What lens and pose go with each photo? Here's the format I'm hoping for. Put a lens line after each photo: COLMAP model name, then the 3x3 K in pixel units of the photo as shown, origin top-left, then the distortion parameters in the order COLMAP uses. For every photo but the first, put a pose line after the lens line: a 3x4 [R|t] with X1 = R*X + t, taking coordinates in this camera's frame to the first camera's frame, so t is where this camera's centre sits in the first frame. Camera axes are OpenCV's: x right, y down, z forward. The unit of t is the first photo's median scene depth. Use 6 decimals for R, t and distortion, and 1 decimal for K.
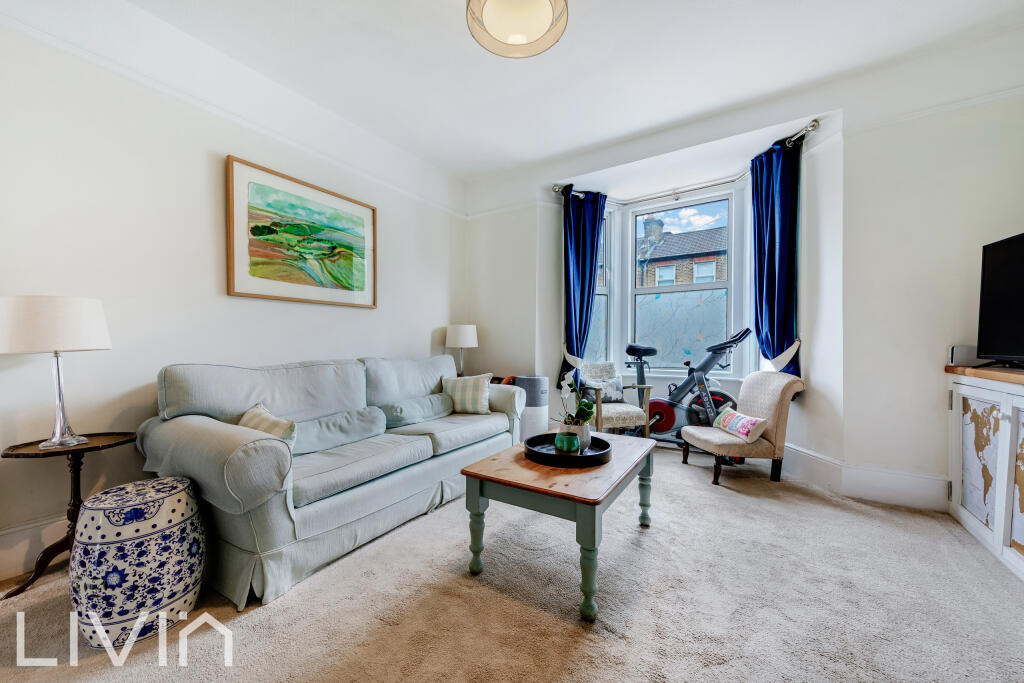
lens RADIAL K [[387.1, 0, 500.5], [0, 387.1, 340.8], [0, 0, 1]] dist [0.011562, 0.000100]
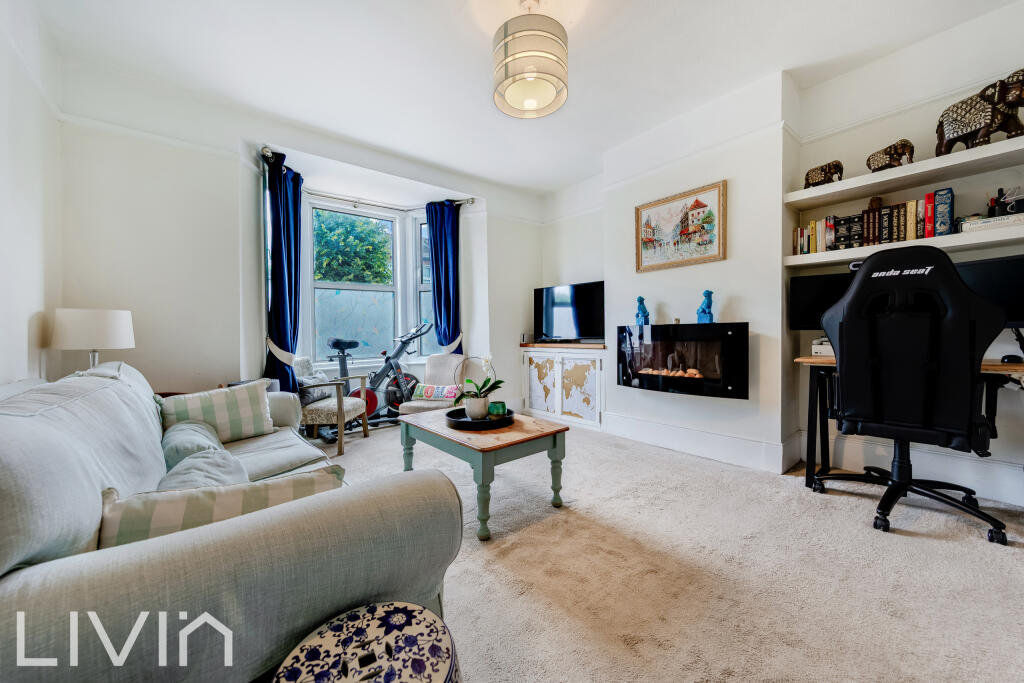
lens RADIAL K [[387.1, 0, 500.5], [0, 387.1, 340.8], [0, 0, 1]] dist [0.011562, 0.000100]
pose [[0.306608, -0.025150, 0.951503, -0.566768], [0.015938, 0.999646, 0.021286, 0.001359], [-0.951702, 0.008639, 0.306901, 0.310836]]
